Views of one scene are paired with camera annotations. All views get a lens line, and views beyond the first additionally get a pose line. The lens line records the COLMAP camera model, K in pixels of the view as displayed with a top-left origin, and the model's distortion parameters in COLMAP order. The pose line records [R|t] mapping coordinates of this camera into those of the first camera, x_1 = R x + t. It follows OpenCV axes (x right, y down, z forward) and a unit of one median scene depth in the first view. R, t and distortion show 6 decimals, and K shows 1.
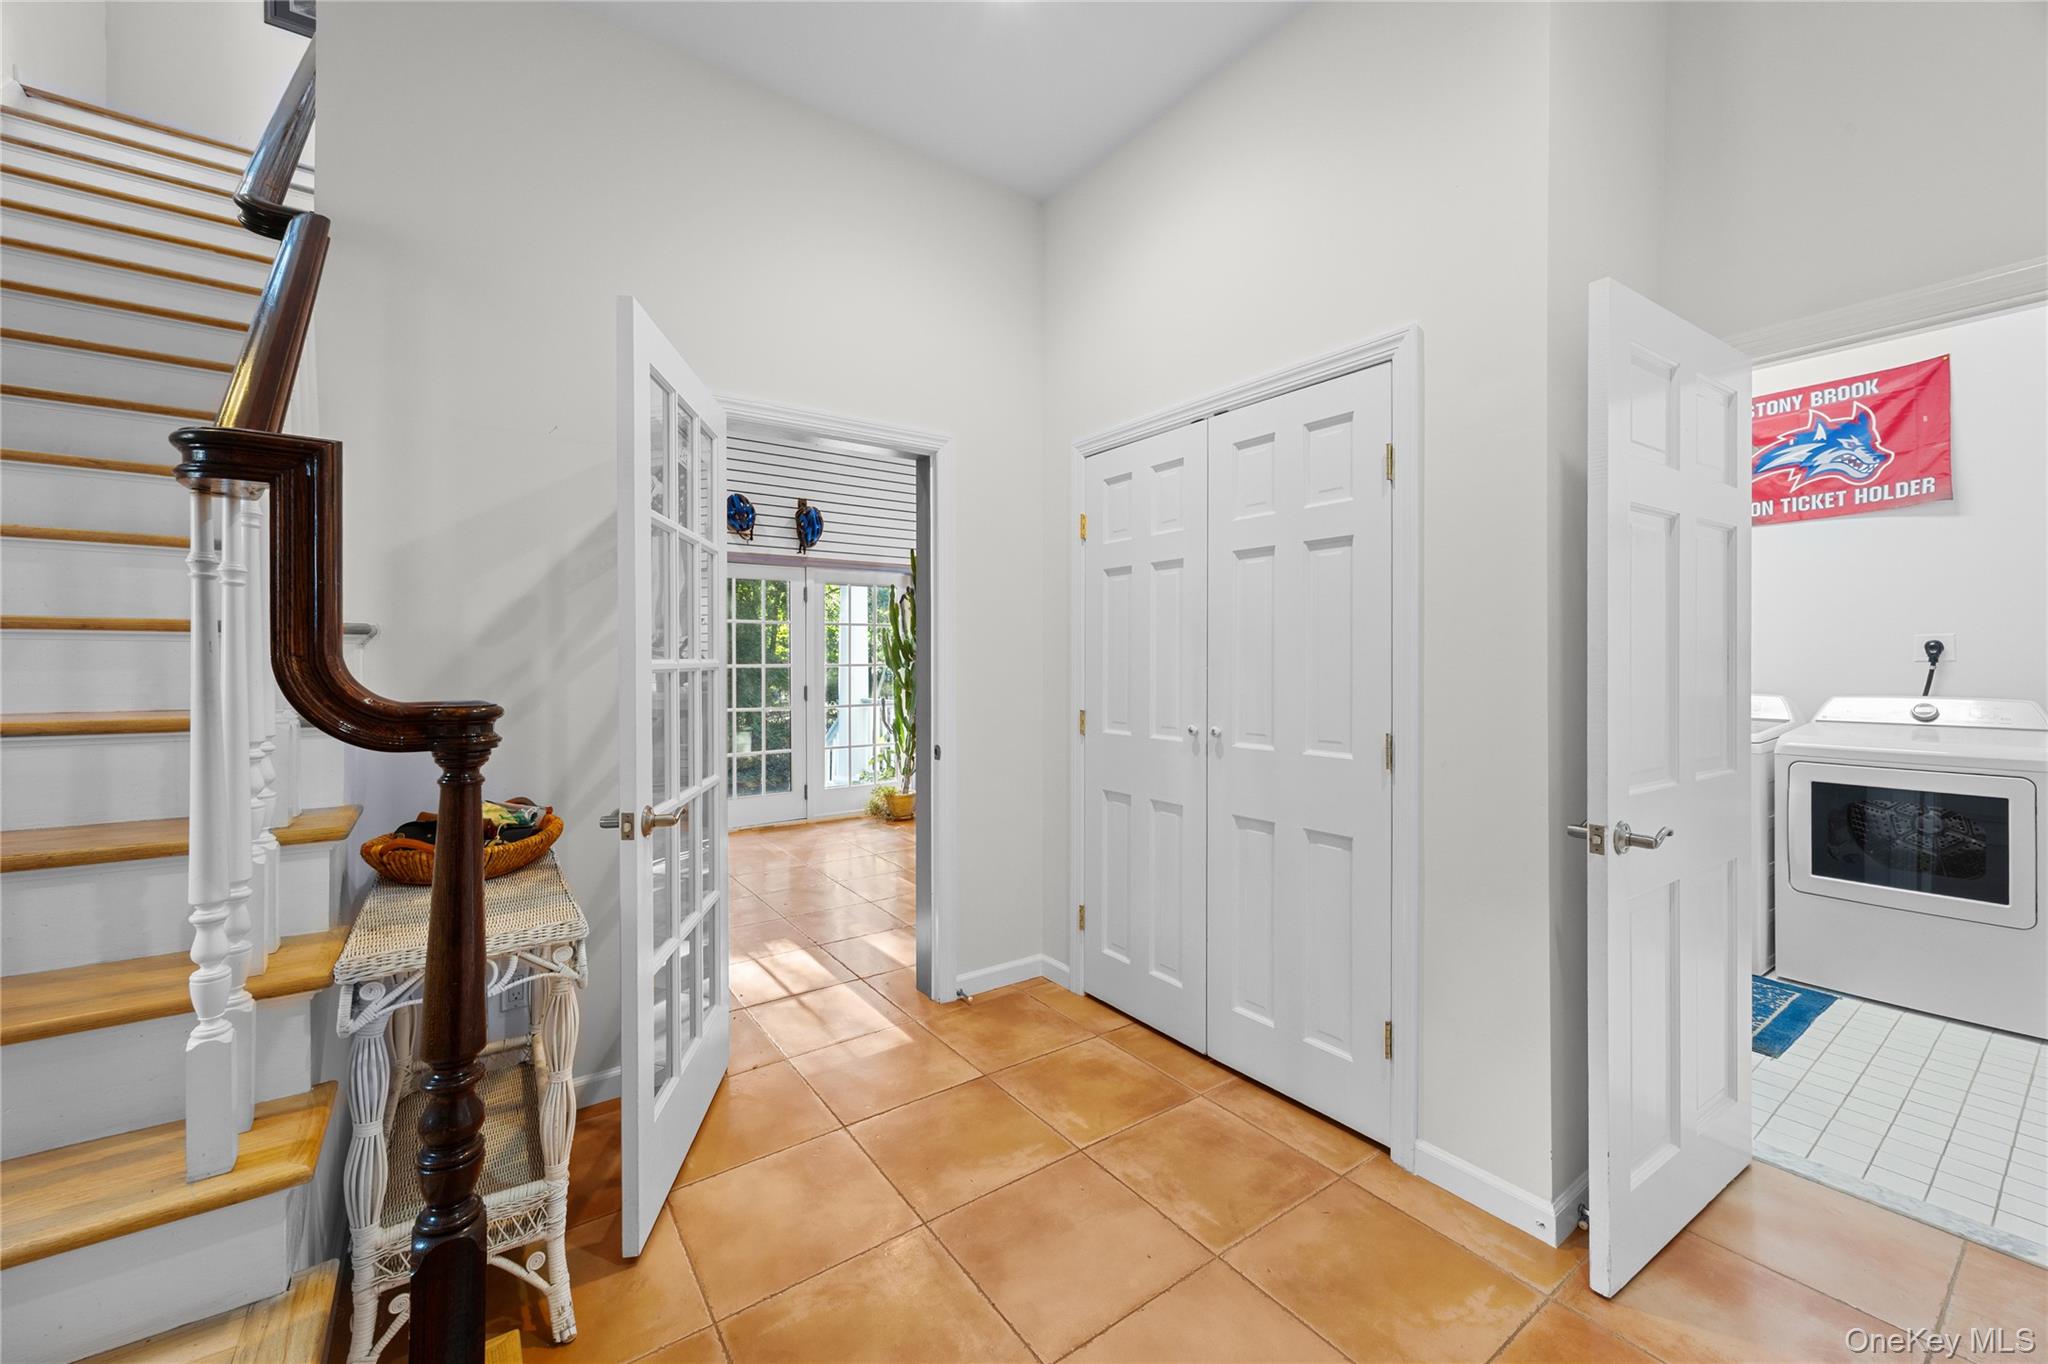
lens RADIAL K [[804.6, 0, 1023.4], [0, 804.6, 660.3], [0, 0, 1]] dist [0.001205, 0.000247]
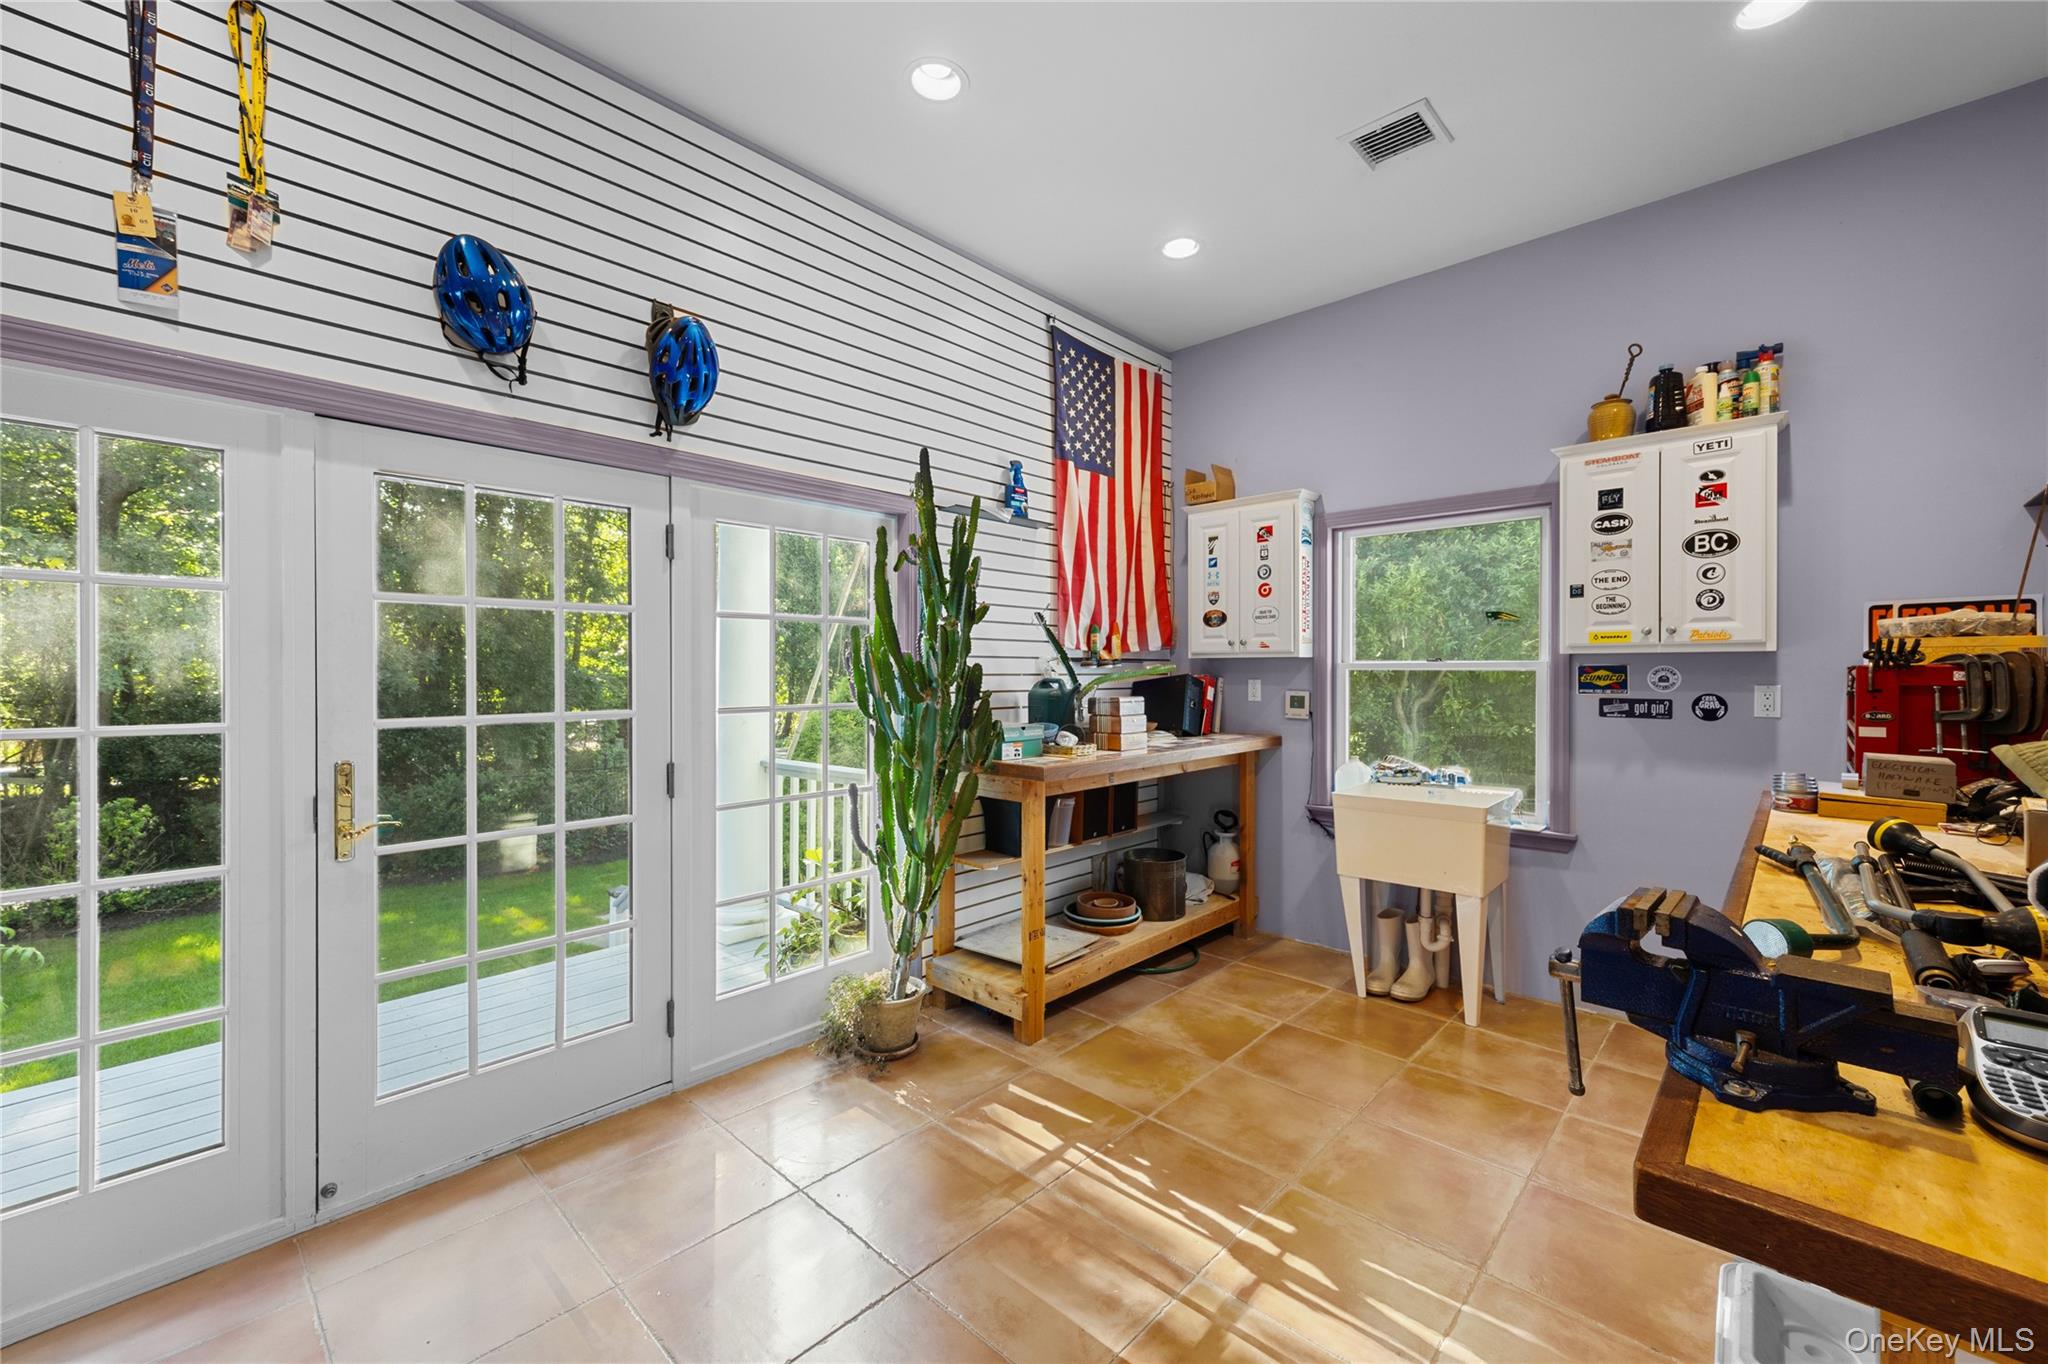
lens RADIAL K [[804.6, 0, 1017.0], [0, 804.6, 678.3], [0, 0, 1]] dist [0.001205, 0.000247]
pose [[0.979901, 0.000232, 0.199485, -0.532491], [-0.000835, 0.999995, 0.002937, -0.038162], [-0.199484, -0.003045, 0.979896, 1.666820]]
